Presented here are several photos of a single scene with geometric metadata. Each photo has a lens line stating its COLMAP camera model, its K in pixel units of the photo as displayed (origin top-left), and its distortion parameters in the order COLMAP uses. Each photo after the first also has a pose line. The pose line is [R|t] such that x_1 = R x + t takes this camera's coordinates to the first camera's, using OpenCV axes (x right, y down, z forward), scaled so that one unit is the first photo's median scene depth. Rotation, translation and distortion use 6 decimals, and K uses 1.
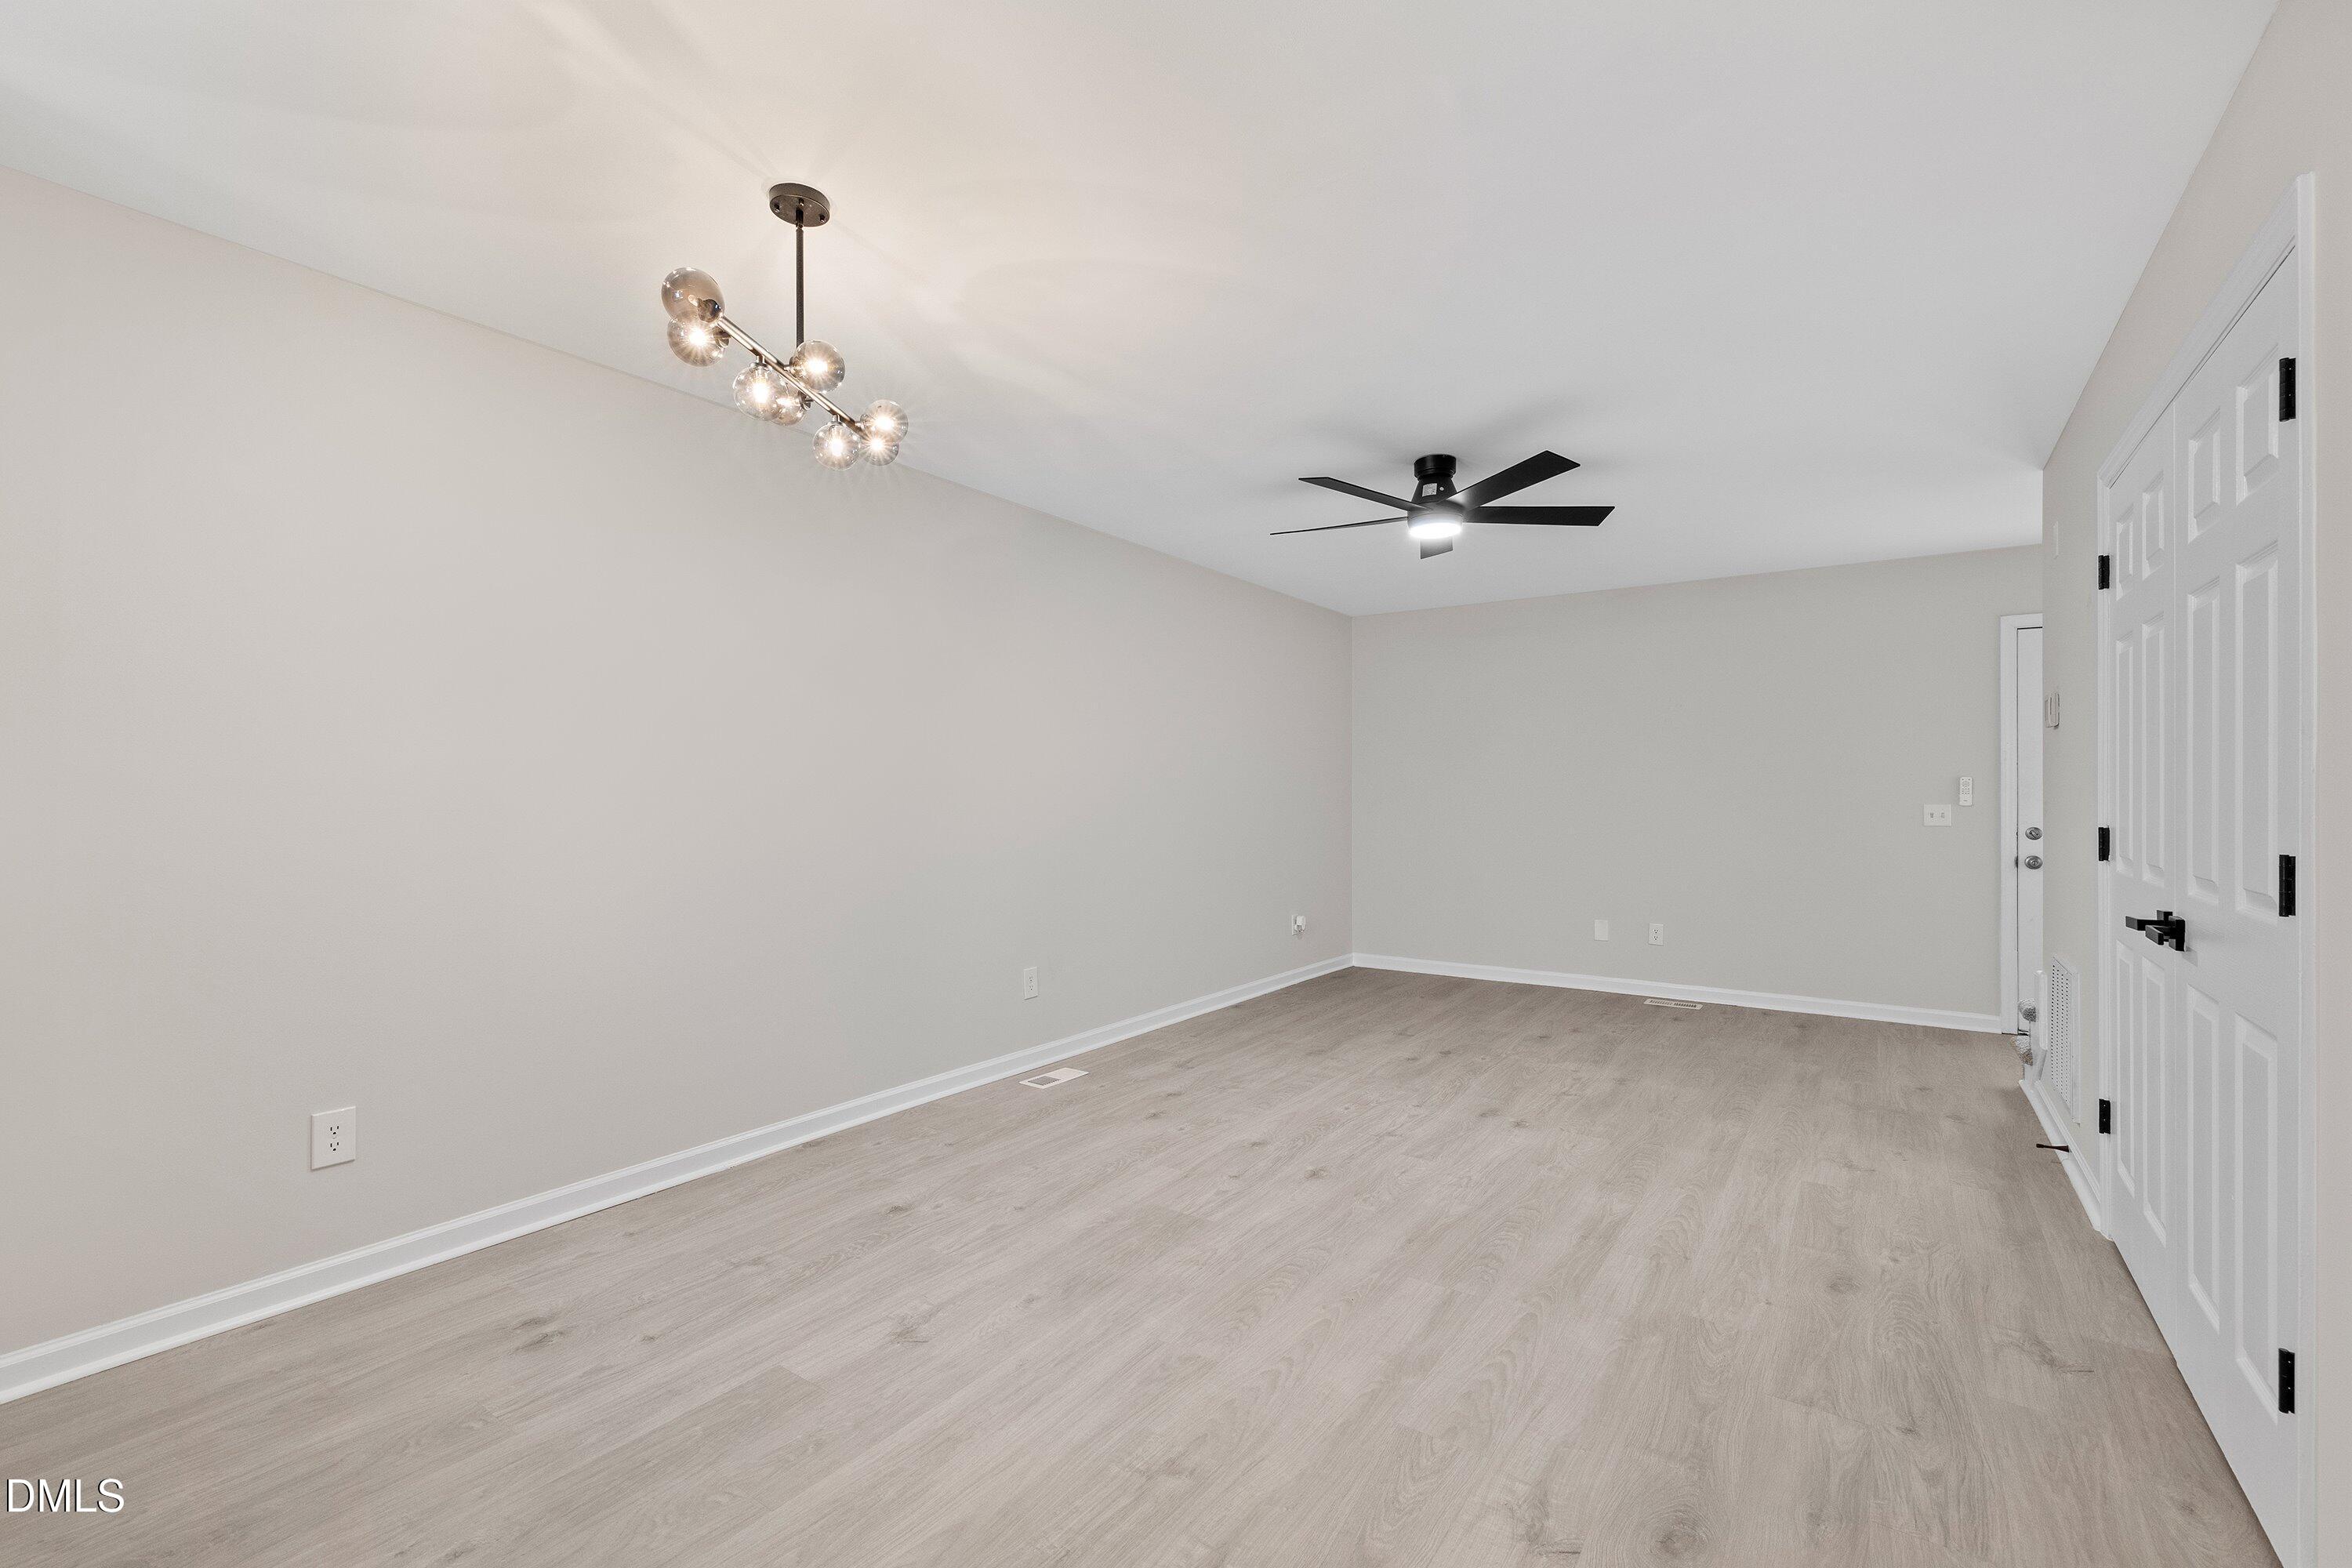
lens RADIAL K [[1002.1, 0, 1176.0], [0, 1002.1, 784.0], [0, 0, 1]] dist [0.000589, 0.000259]
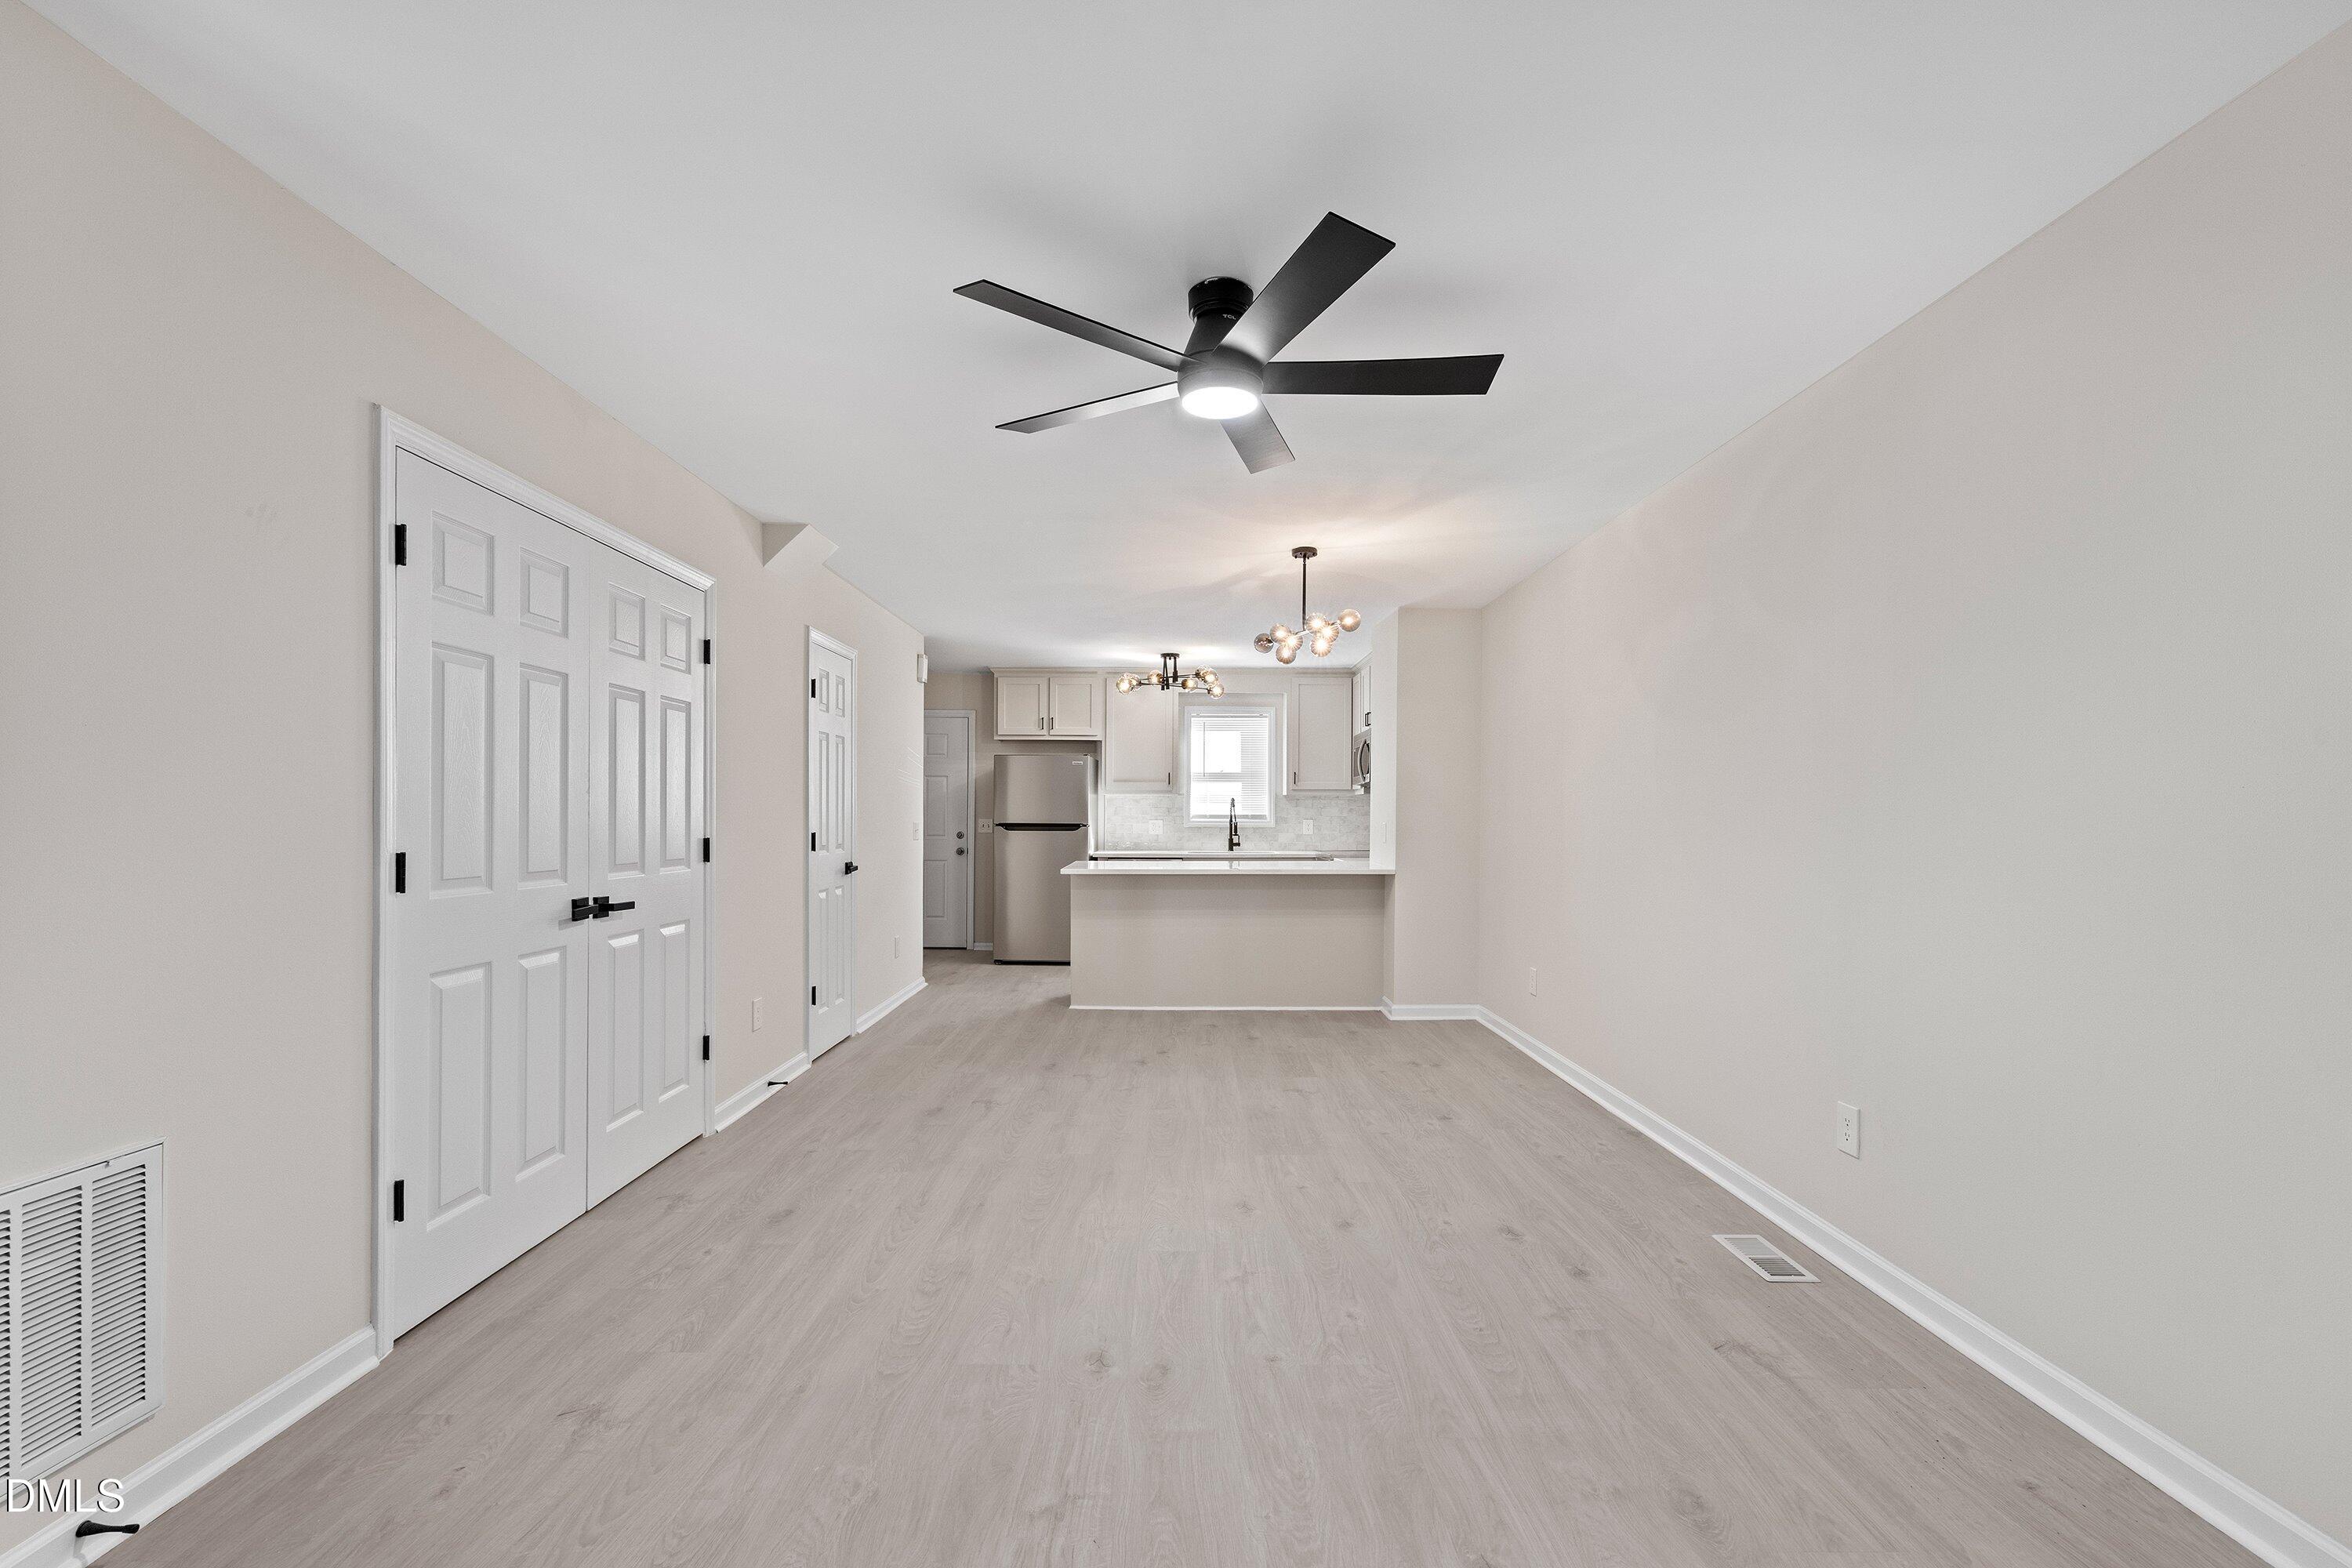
lens RADIAL K [[1033.6, 0, 1187.3], [0, 1033.6, 813.9], [0, 0, 1]] dist [0.001515, 0.000620]
pose [[-0.813037, -0.005108, -0.582189, 0.838919], [0.000128, 0.999960, -0.008951, 0.018450], [0.582212, -0.007352, -0.813004, 1.945805]]
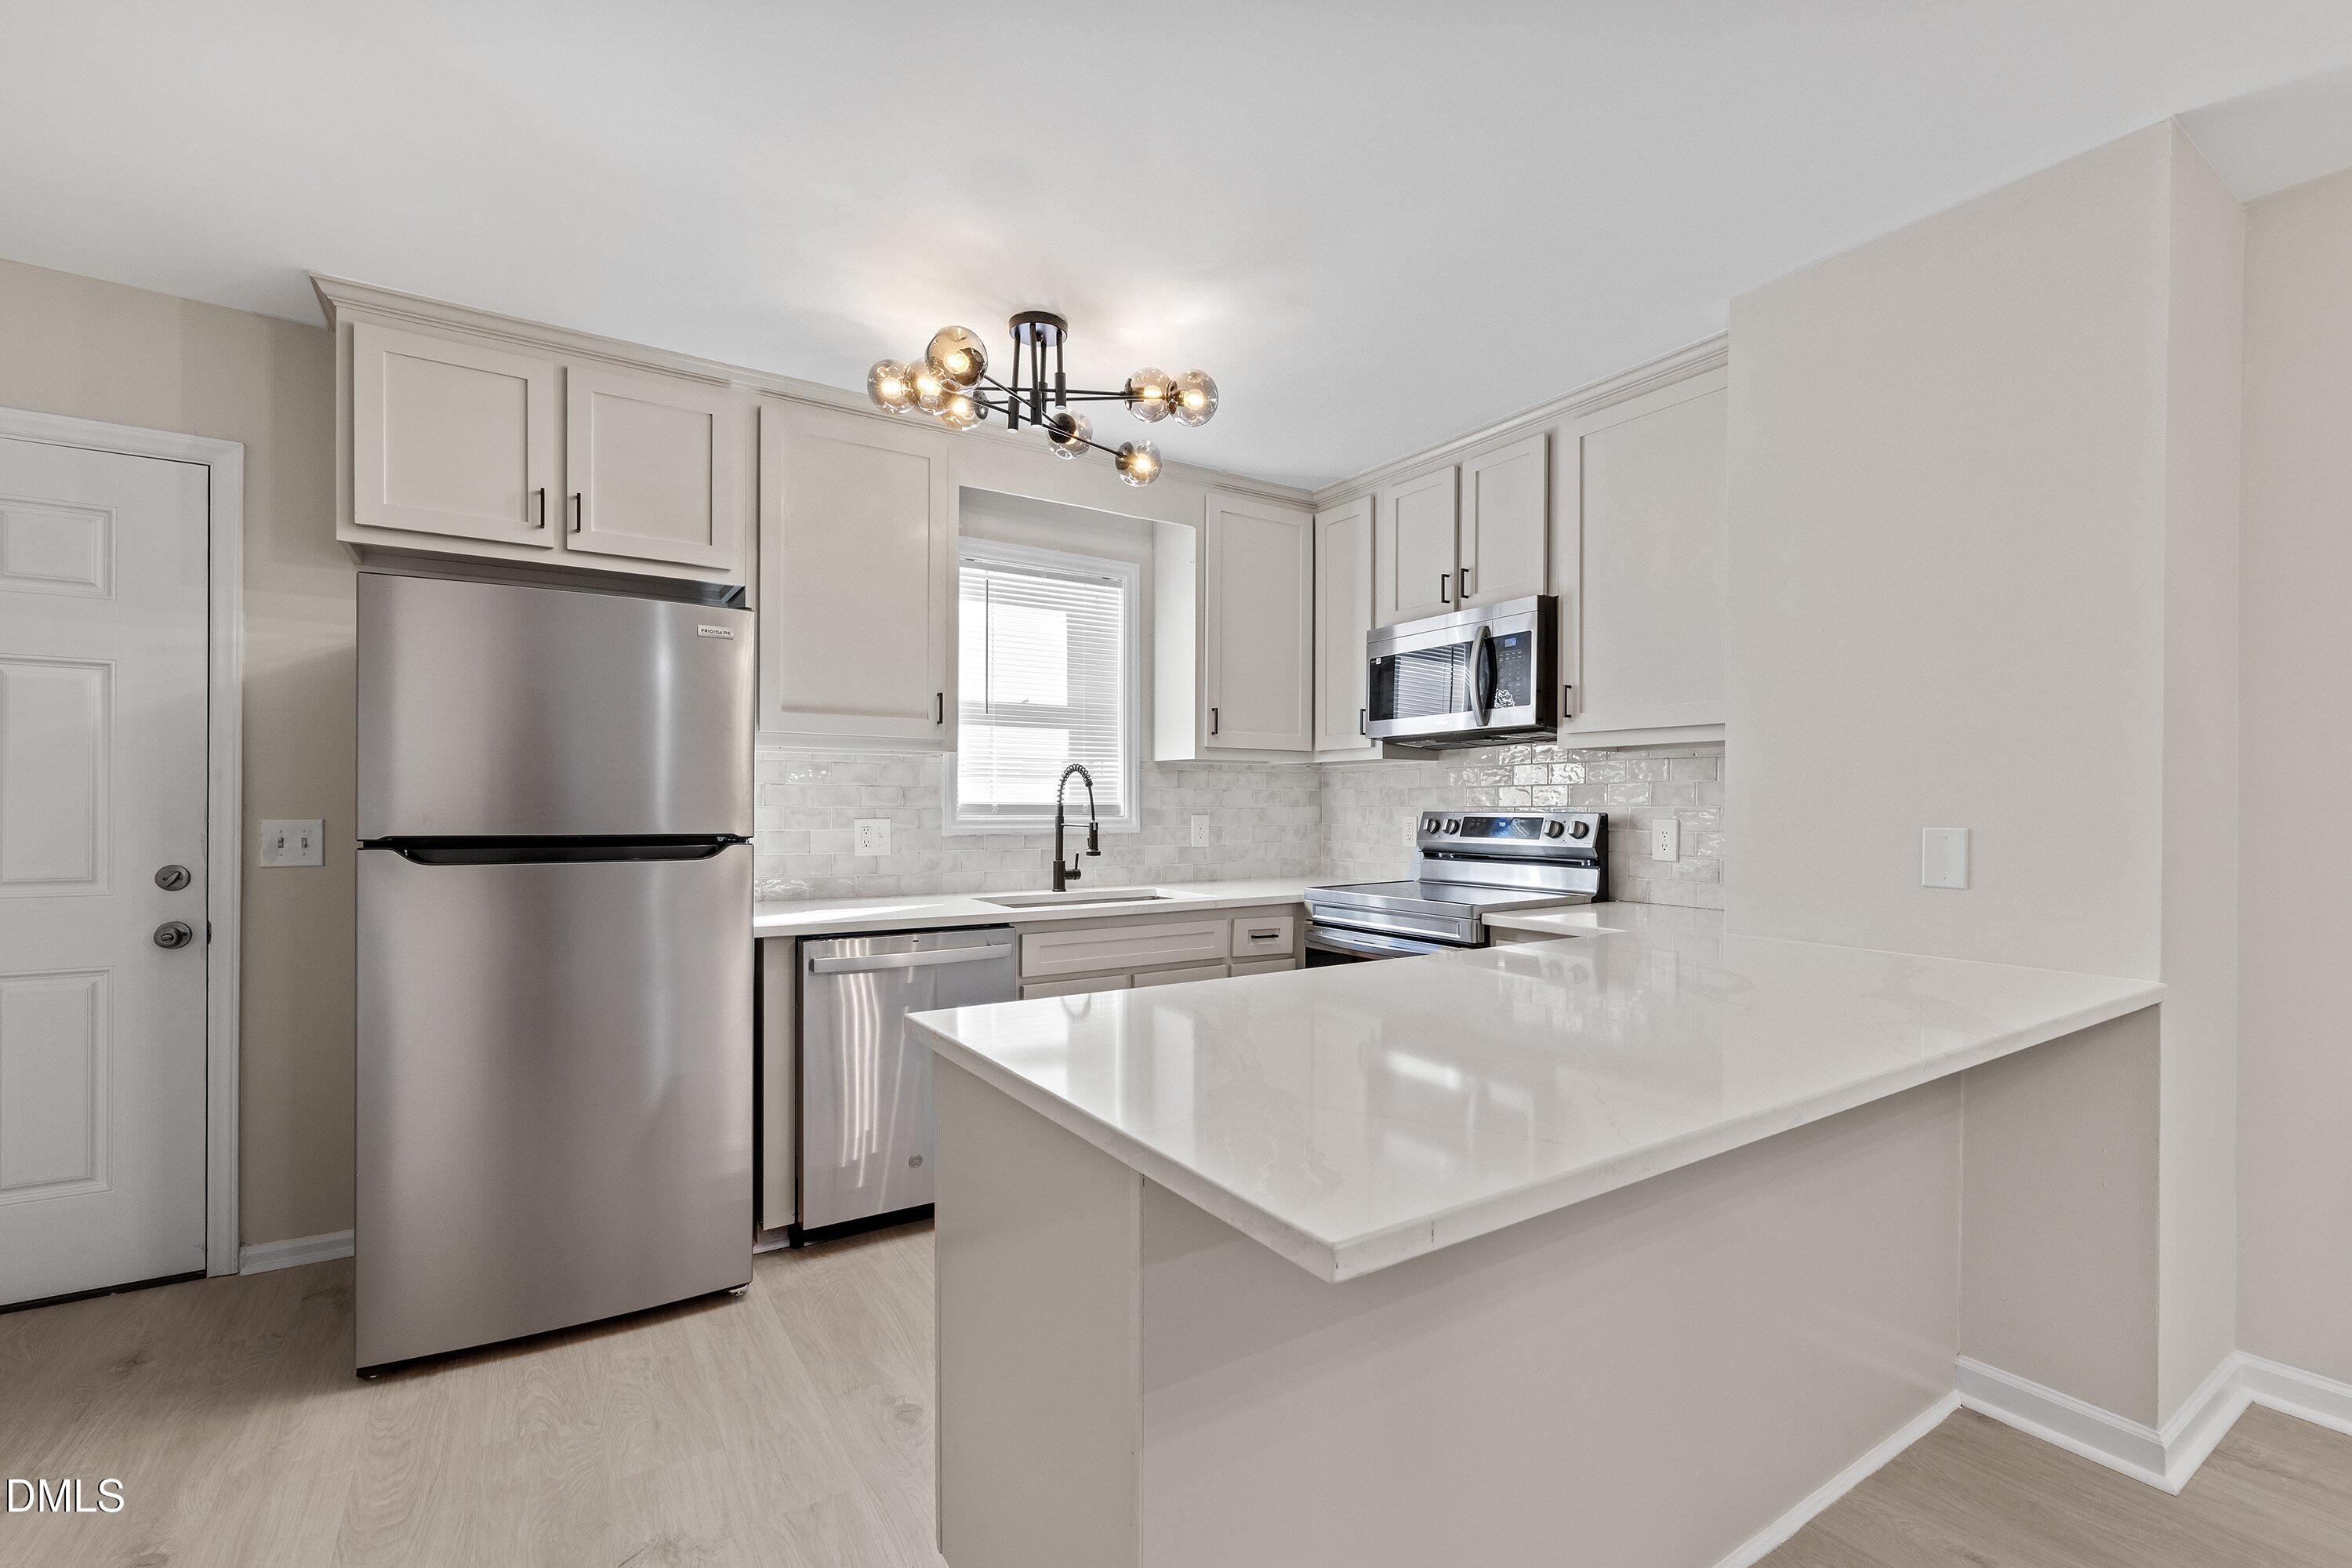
lens RADIAL K [[1033.6, 0, 1187.3], [0, 1033.6, 813.9], [0, 0, 1]] dist [0.001515, 0.000620]
pose [[-0.371745, 0.003451, -0.928328, 0.089396], [0.005525, 0.999984, 0.001505, 0.003869], [0.928318, -0.004570, -0.371758, 0.167874]]
